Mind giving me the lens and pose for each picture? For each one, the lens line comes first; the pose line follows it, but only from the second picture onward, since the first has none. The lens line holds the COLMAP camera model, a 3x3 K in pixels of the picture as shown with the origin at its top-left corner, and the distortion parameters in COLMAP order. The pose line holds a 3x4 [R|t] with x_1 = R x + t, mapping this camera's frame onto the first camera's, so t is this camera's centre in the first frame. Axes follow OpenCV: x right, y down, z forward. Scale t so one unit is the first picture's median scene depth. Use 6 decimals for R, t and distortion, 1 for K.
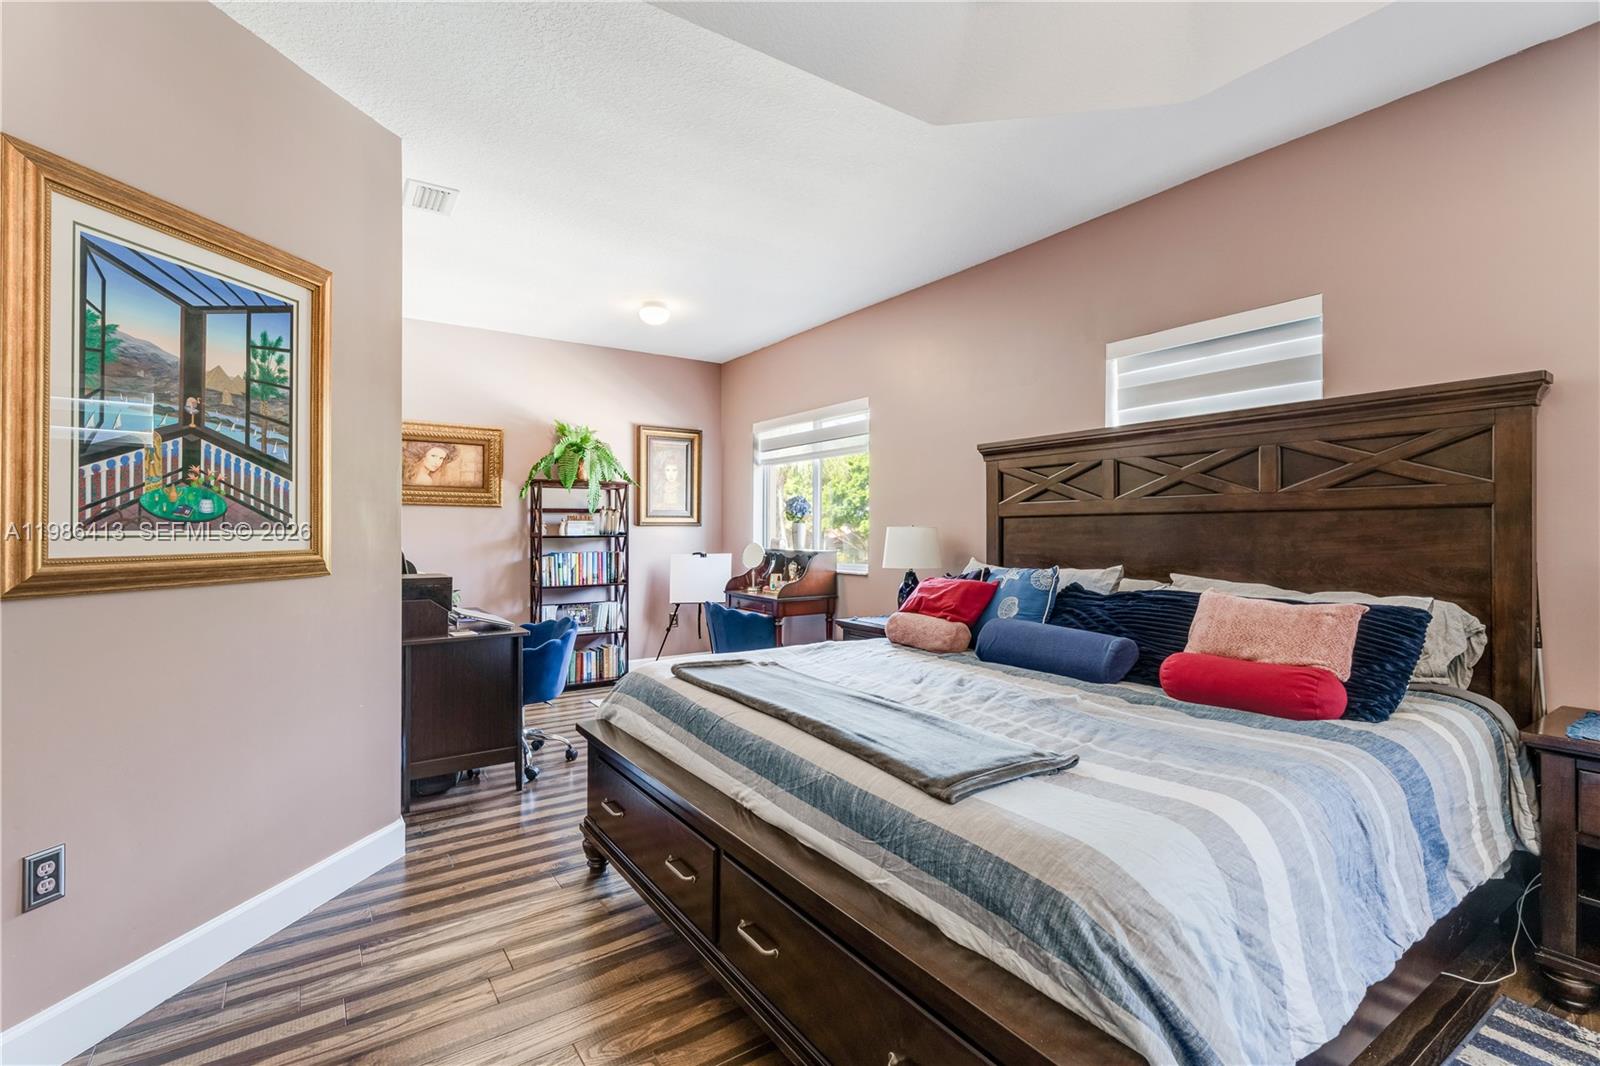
lens RADIAL K [[733.0, 0, 803.2], [0, 733.0, 526.9], [0, 0, 1]] dist [0.000166, -0.000546]
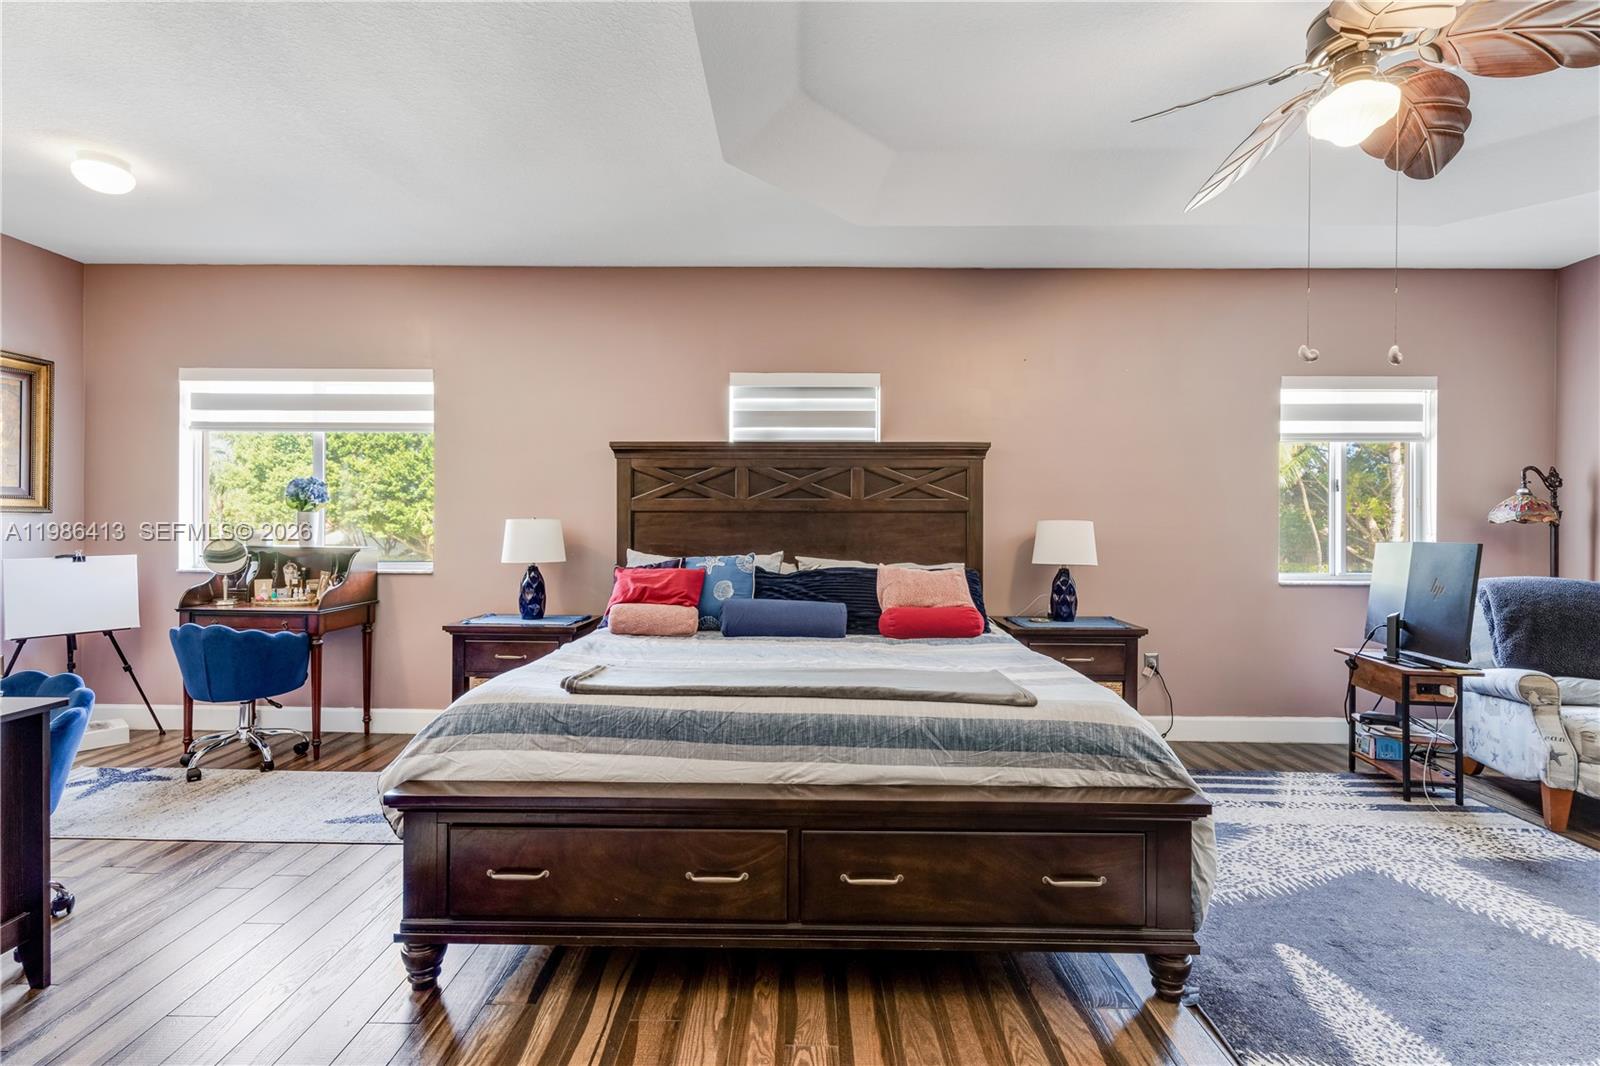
lens RADIAL K [[703.4, 0, 803.8], [0, 703.4, 526.6], [0, 0, 1]] dist [-0.000664, 0.001318]
pose [[0.568450, 0.001098, 0.822717, -0.487936], [-0.009918, 0.999936, 0.005517, 0.001335], [-0.822658, -0.011296, 0.568424, 0.219772]]
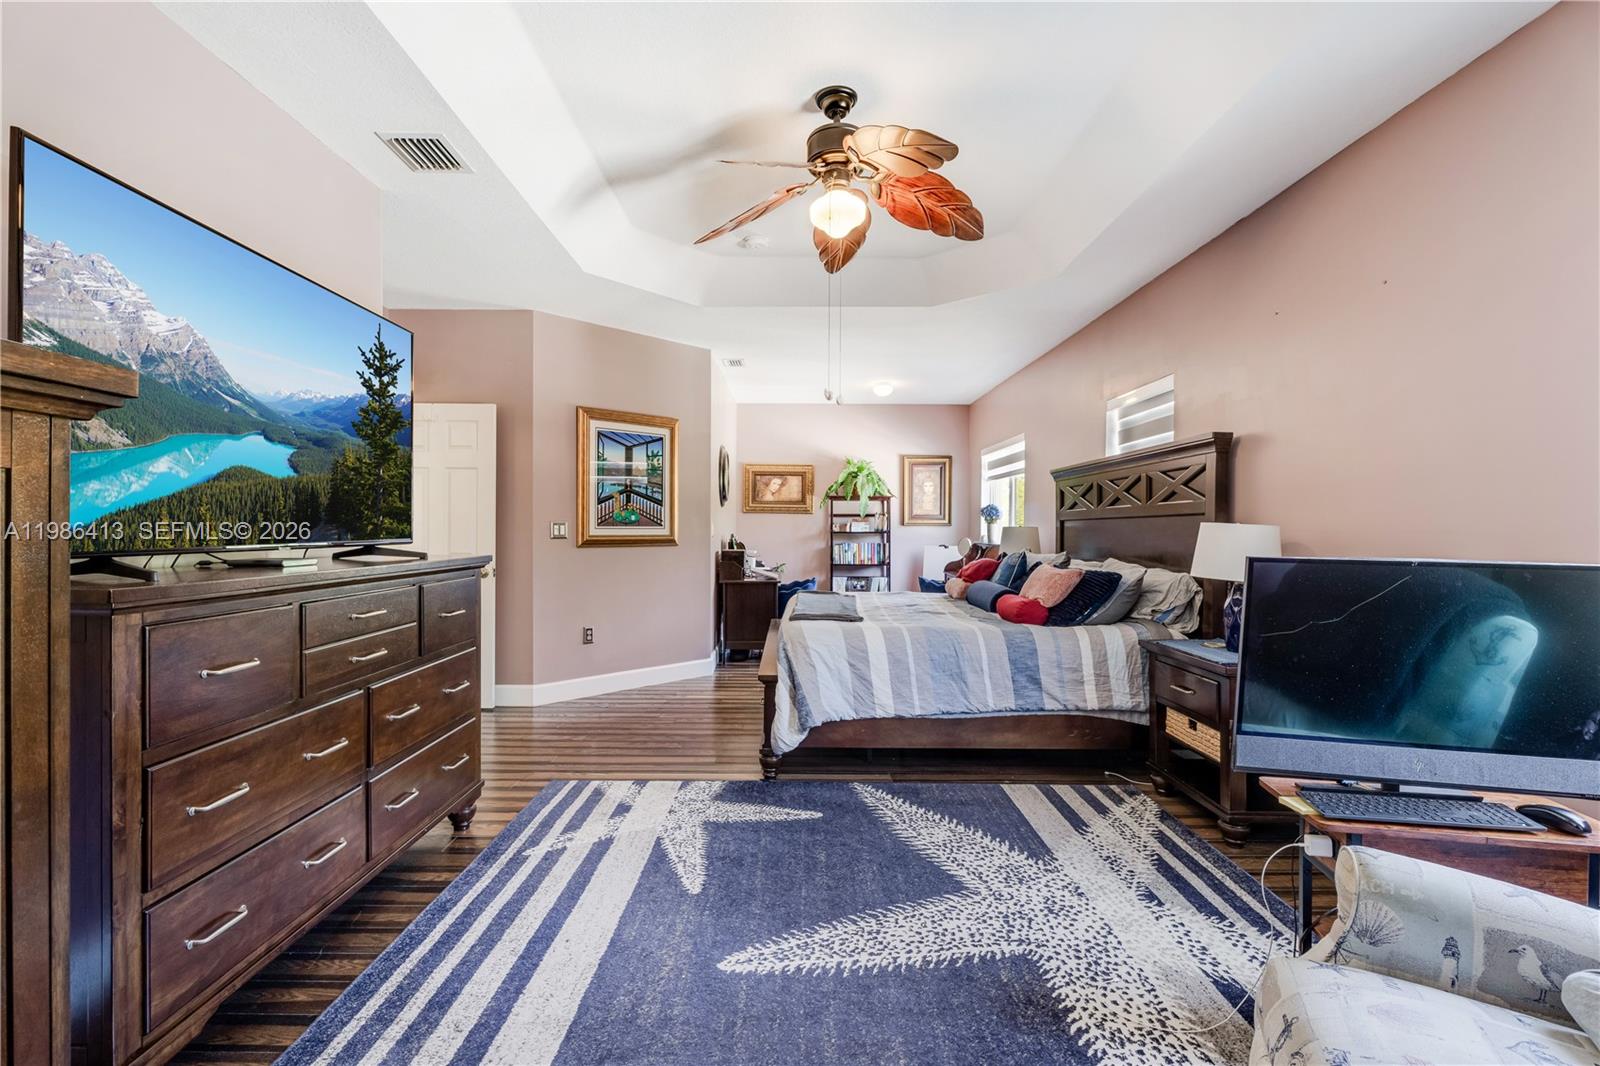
lens RADIAL K [[733.0, 0, 796.7], [0, 733.0, 536.0], [0, 0, 1]] dist [0.000166, -0.000546]
pose [[0.828973, 0.010778, -0.559184, 0.710600], [-0.003700, 0.999898, 0.013787, -0.000042], [0.559276, -0.009360, 0.828929, -0.540031]]
